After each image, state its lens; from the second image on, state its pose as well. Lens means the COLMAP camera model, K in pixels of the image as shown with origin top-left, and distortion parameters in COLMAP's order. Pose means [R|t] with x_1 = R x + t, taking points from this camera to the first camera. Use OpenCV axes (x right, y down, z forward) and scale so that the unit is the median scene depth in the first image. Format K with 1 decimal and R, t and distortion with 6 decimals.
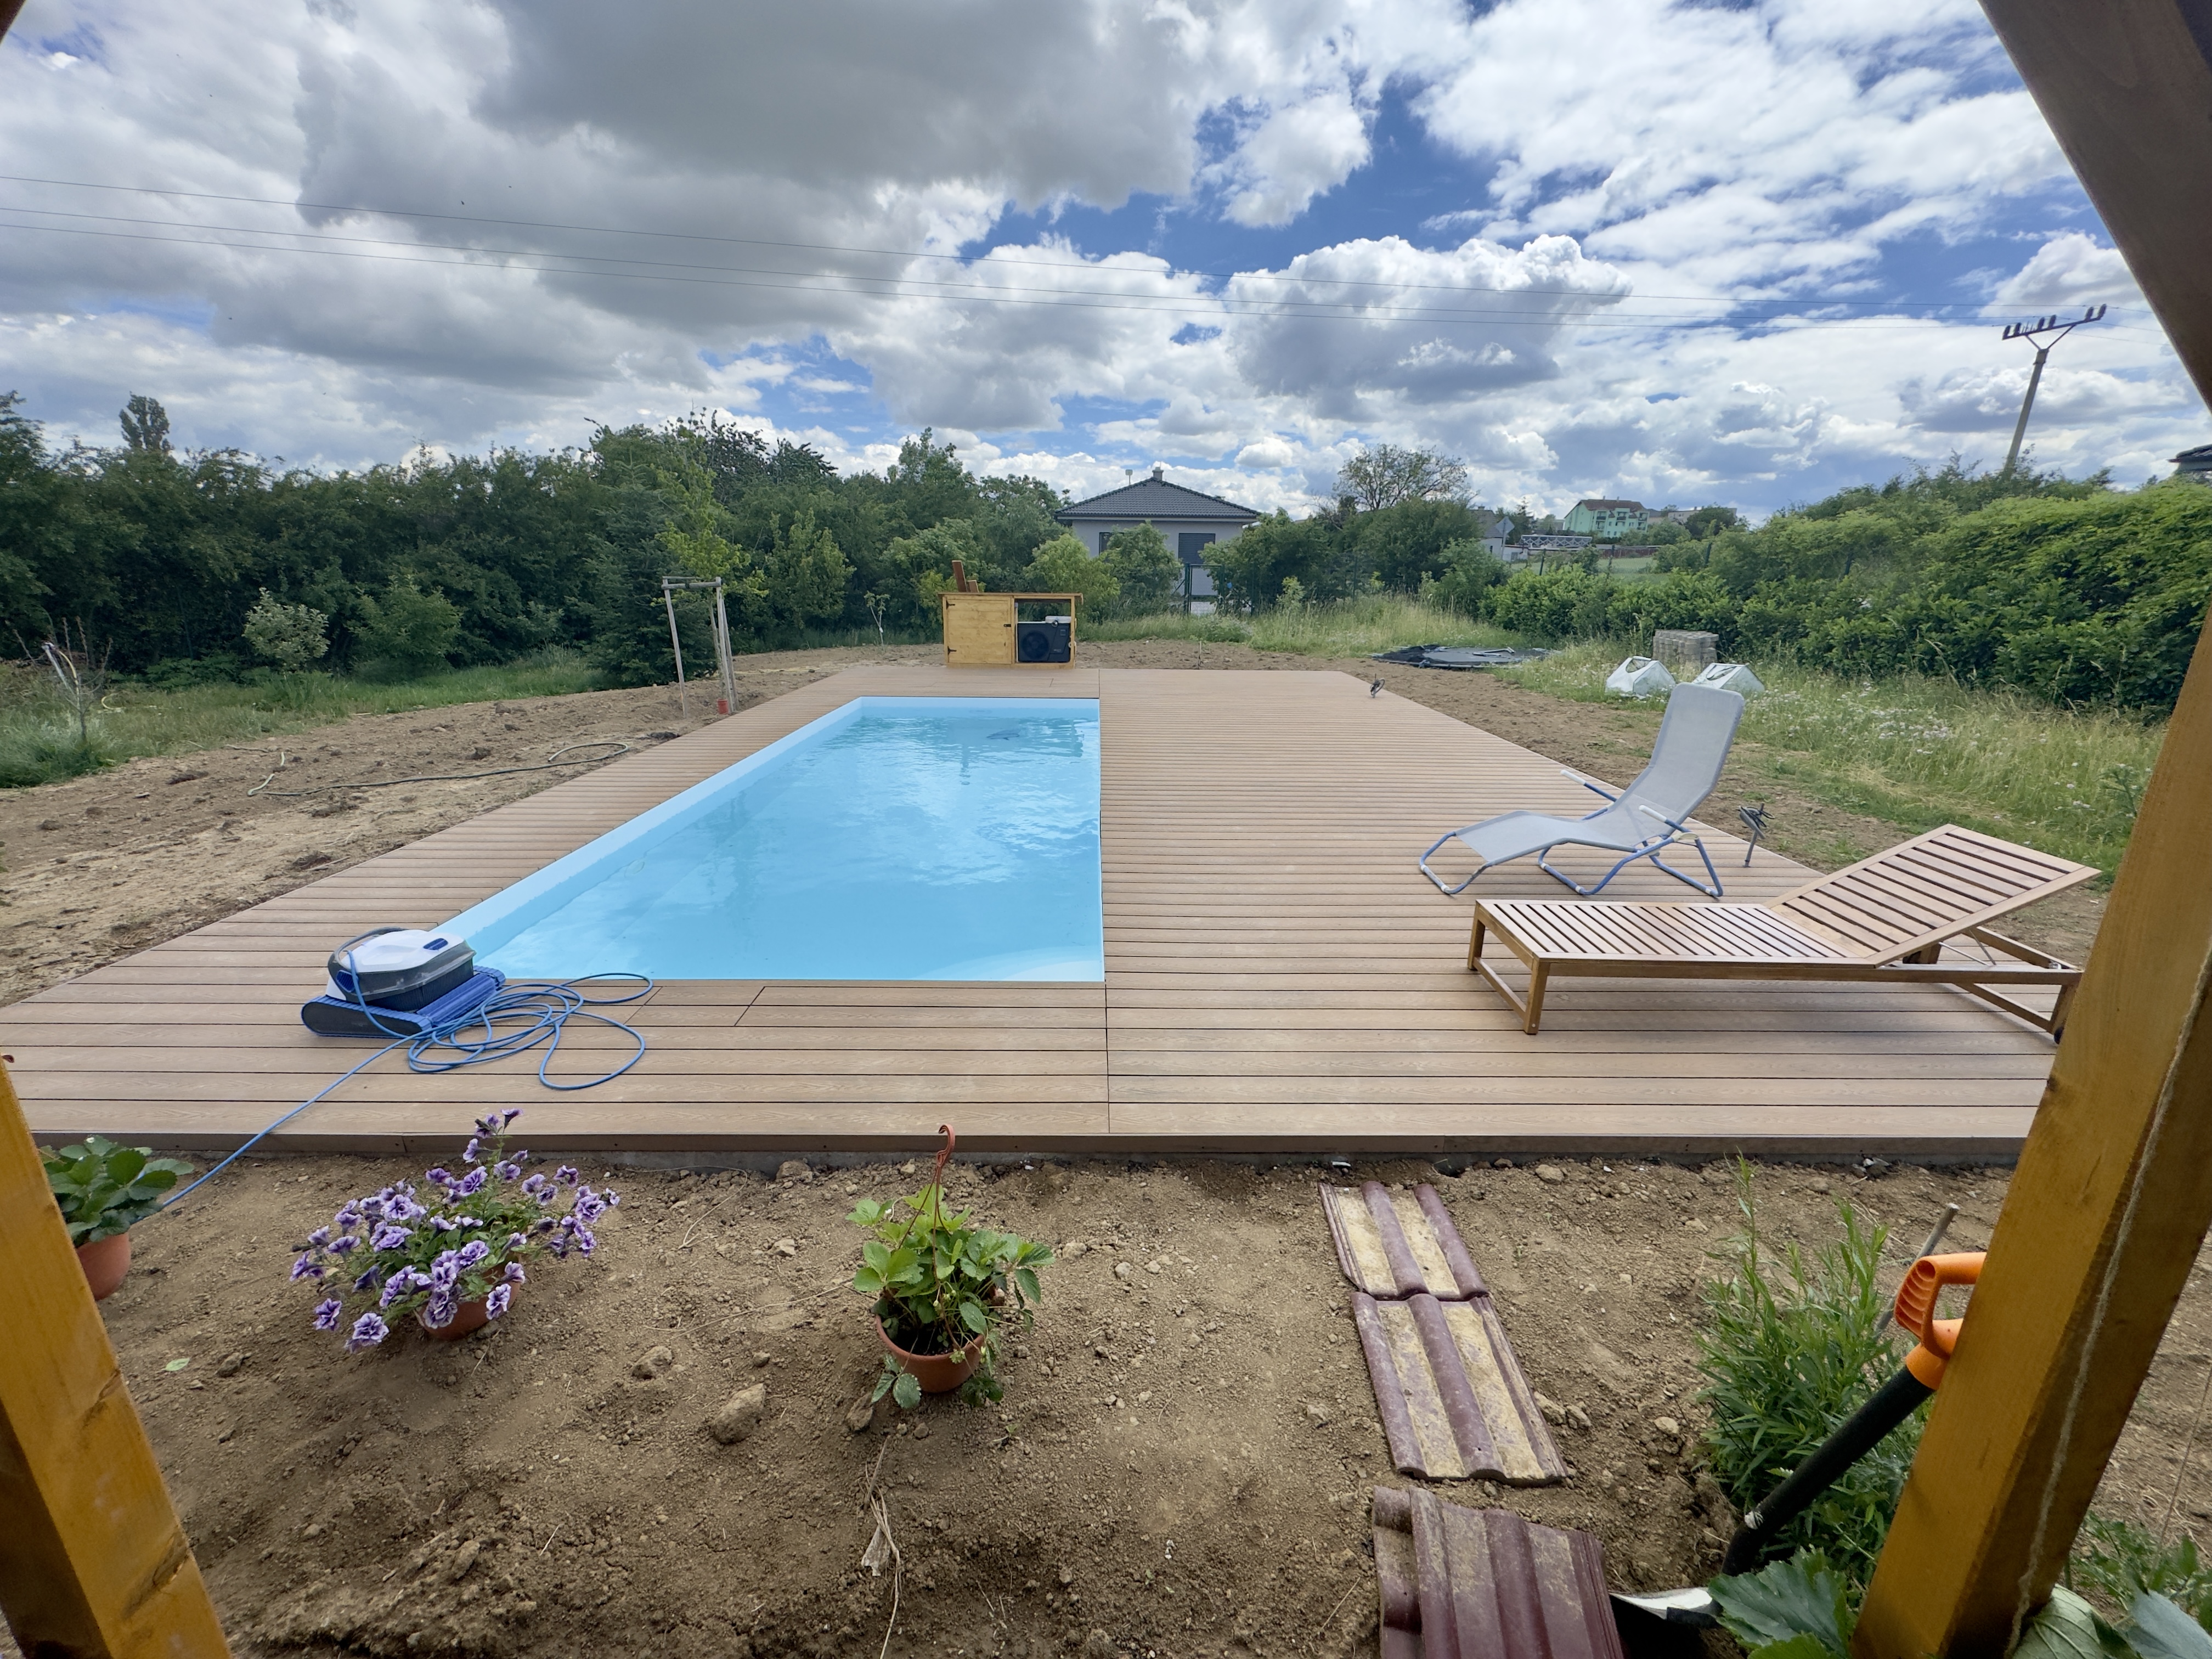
lens RADIAL K [[887.8, 0, 1113.1], [0, 887.8, 838.4], [0, 0, 1]] dist [-0.001465, -0.000274]
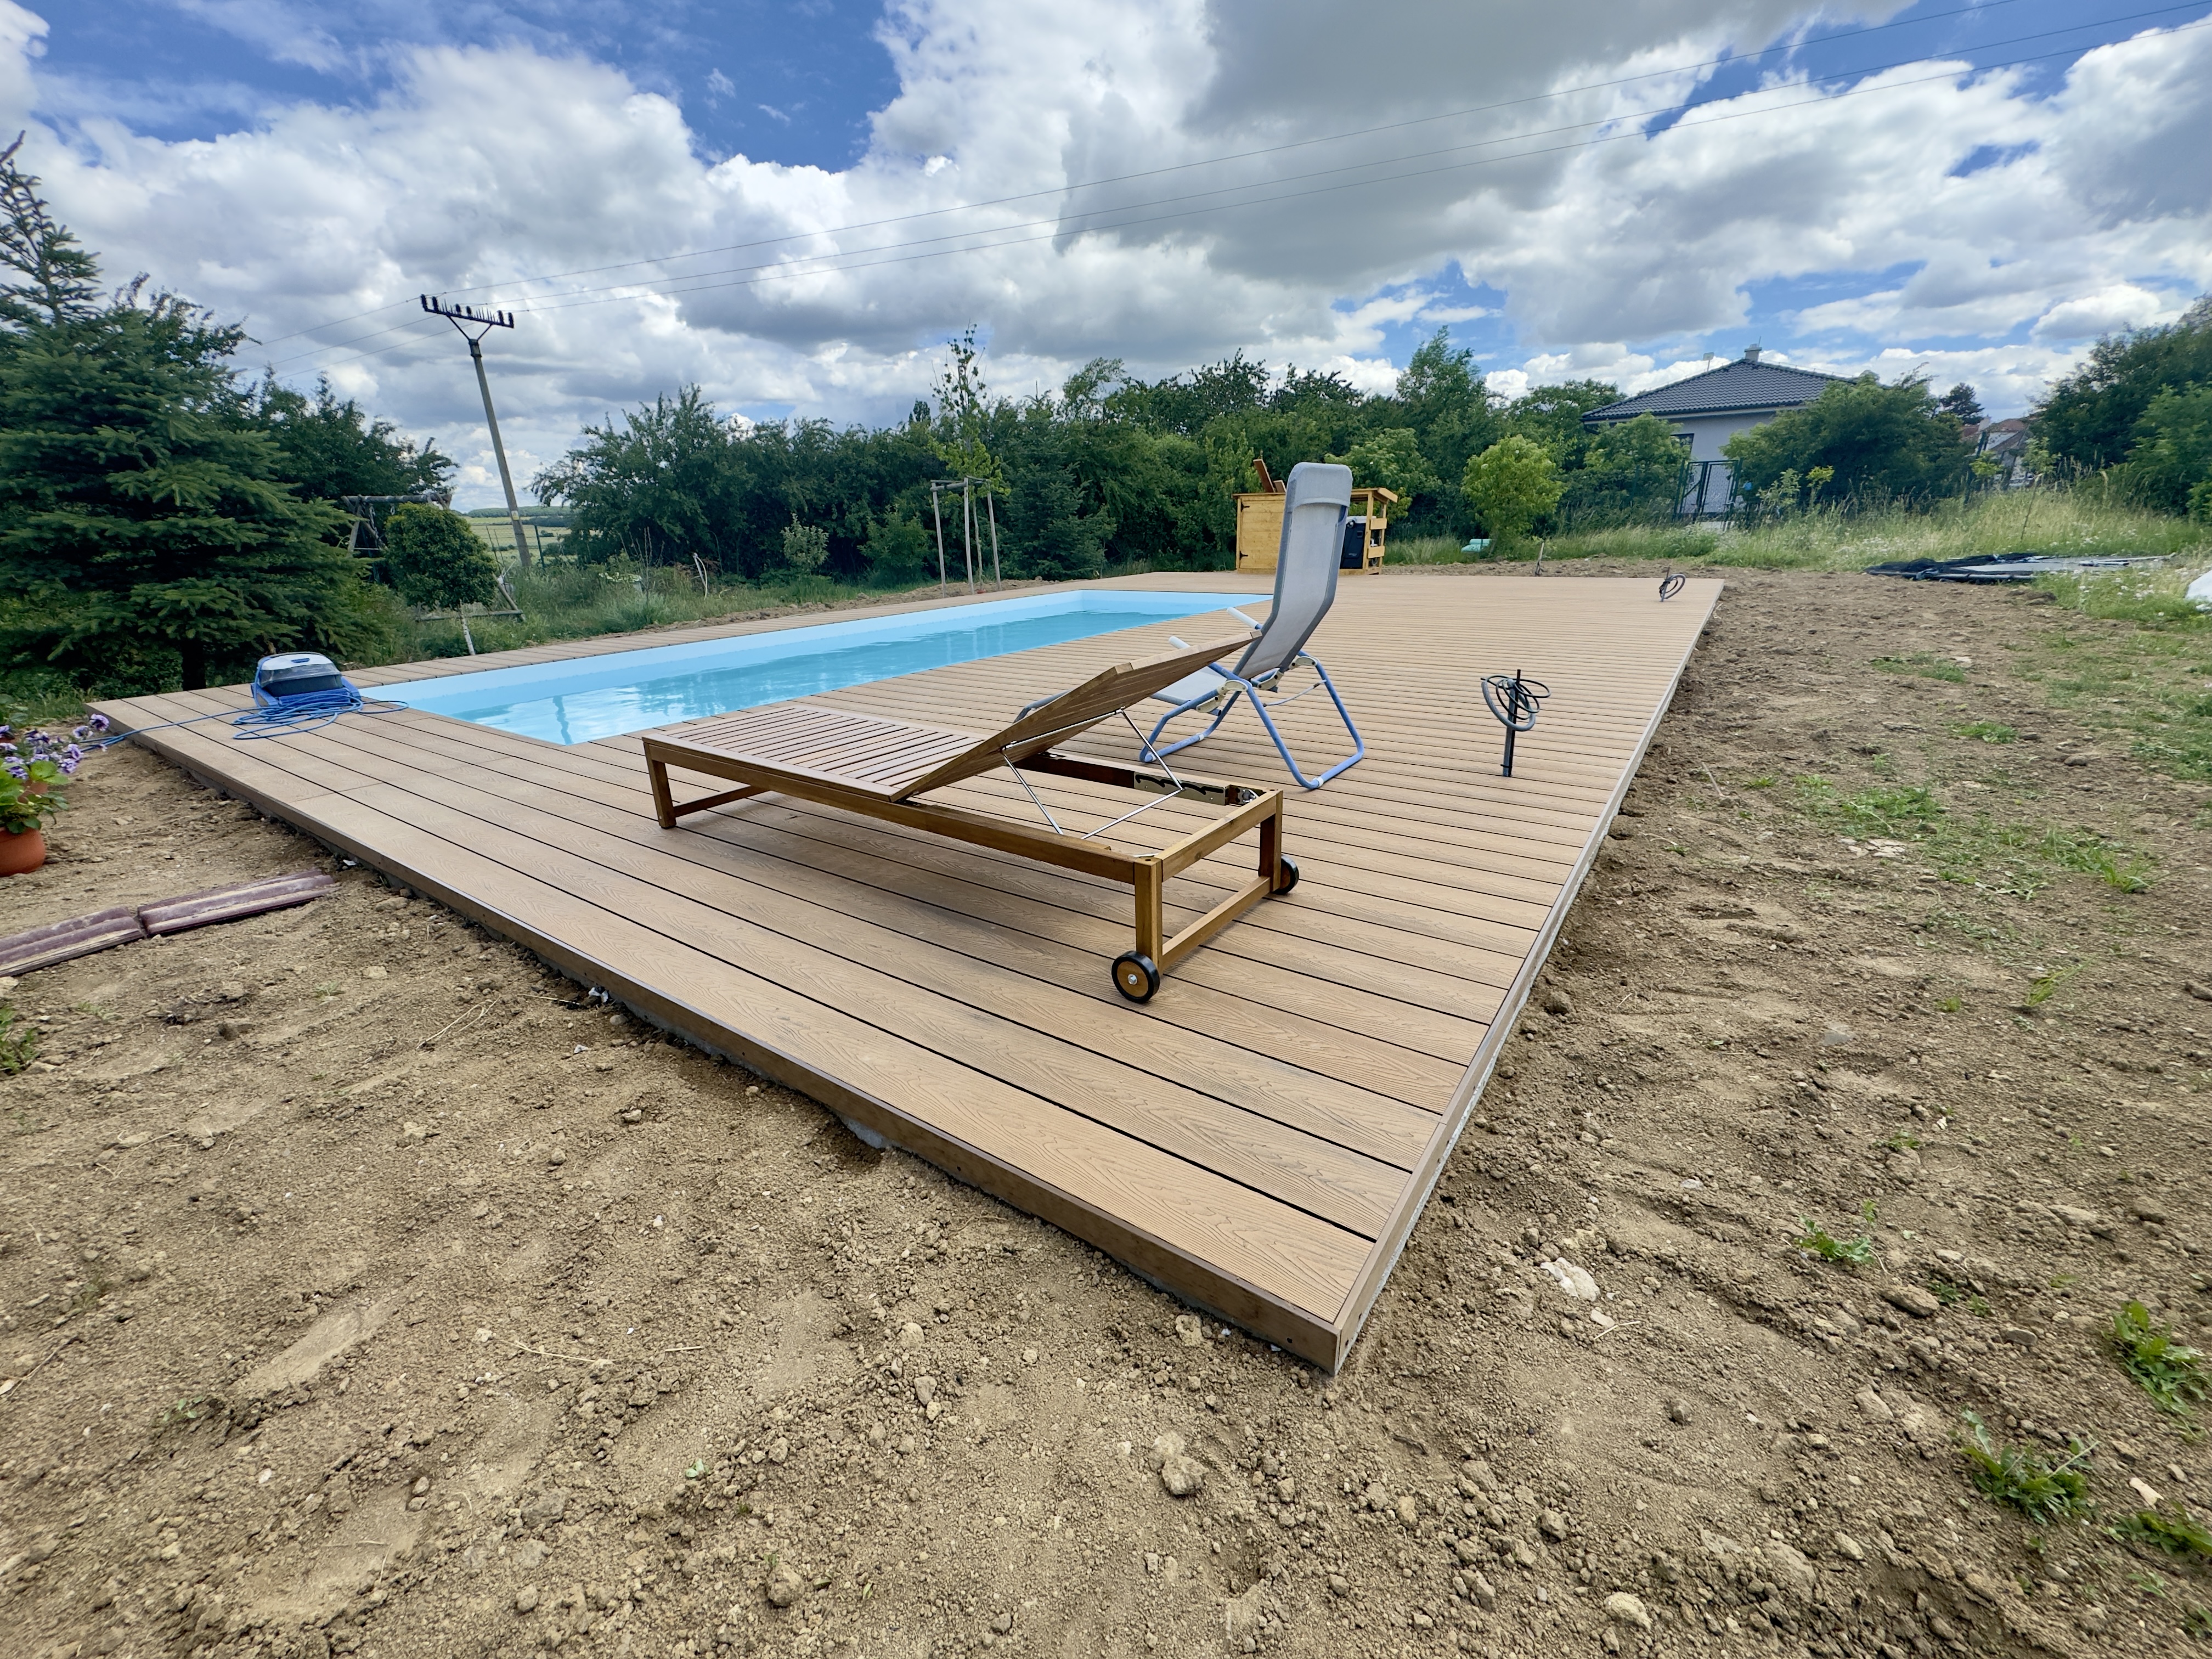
lens RADIAL K [[894.1, 0, 1106.0], [0, 894.1, 829.5], [0, 0, 1]] dist [-0.003077, 0.000478]
pose [[0.807954, 0.160831, -0.566872, 0.323861], [-0.134892, 0.986966, 0.087759, 0.020200], [0.573598, 0.005561, 0.819118, 0.123607]]
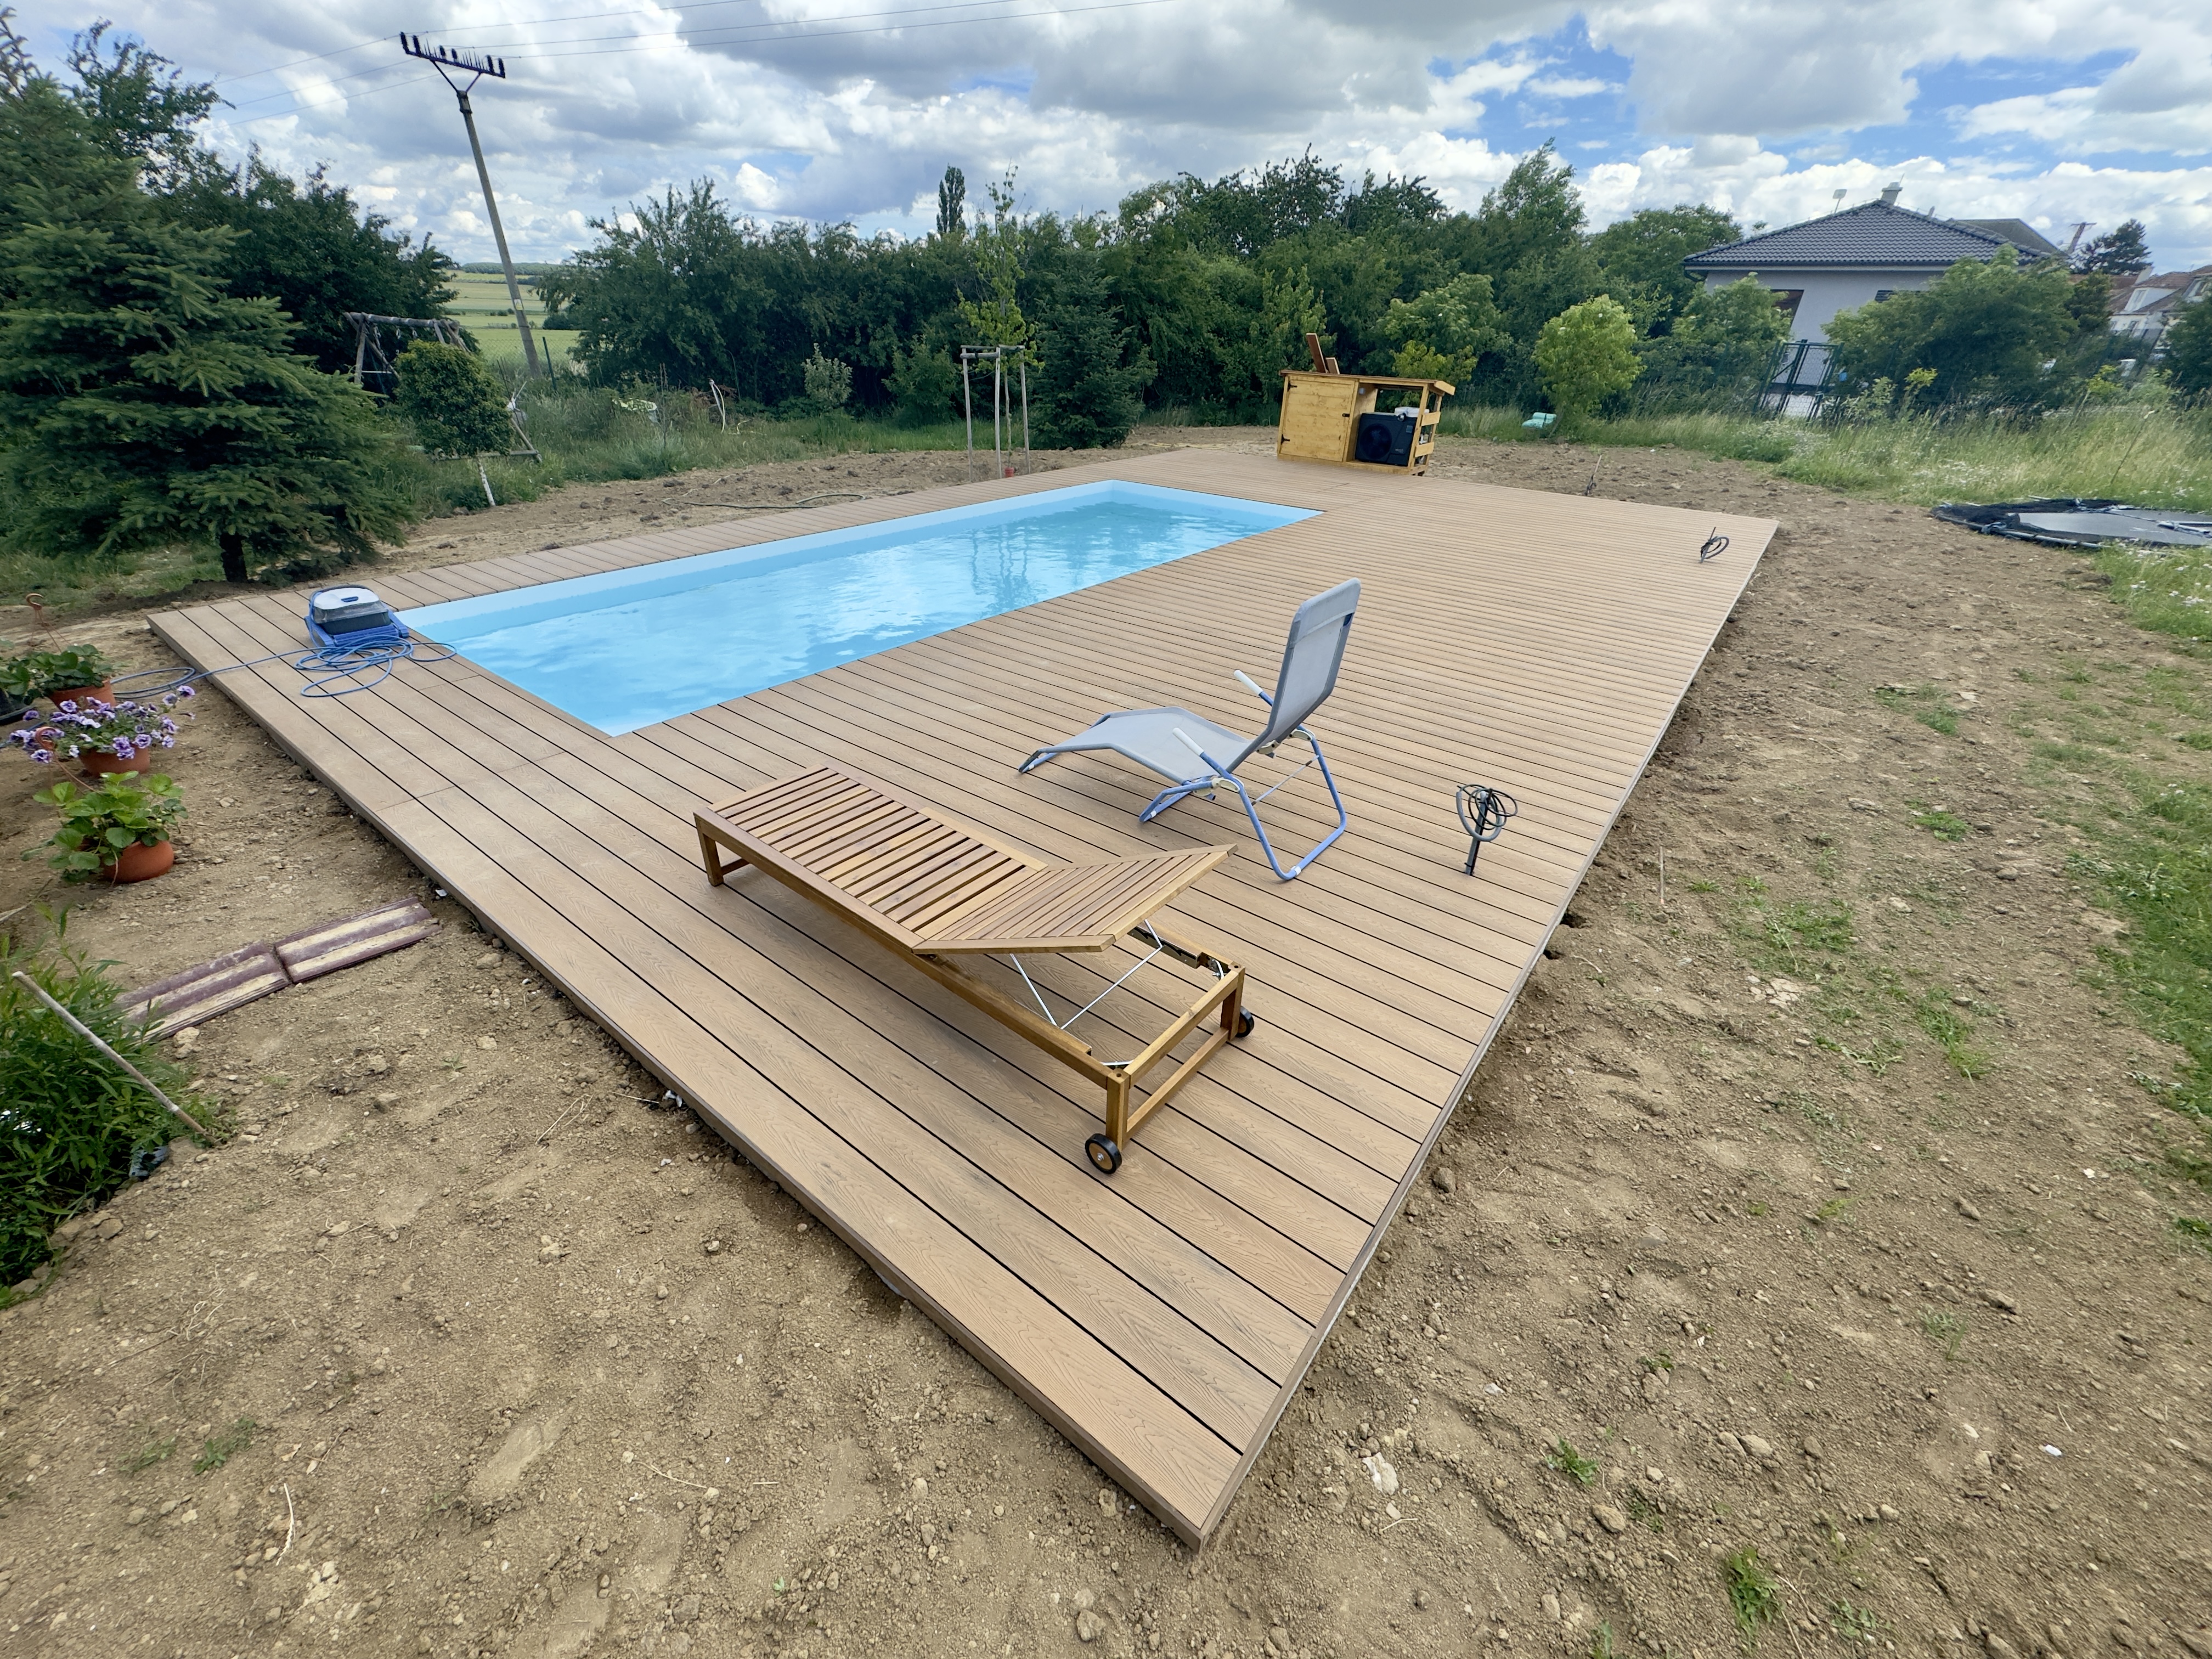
lens RADIAL K [[895.5, 0, 1105.3], [0, 895.5, 832.3], [0, 0, 1]] dist [-0.003527, 0.000296]
pose [[0.781399, 0.322129, -0.534460, 0.326093], [-0.198895, 0.940359, 0.275982, -0.050730], [0.591486, -0.109351, 0.798866, 0.107871]]
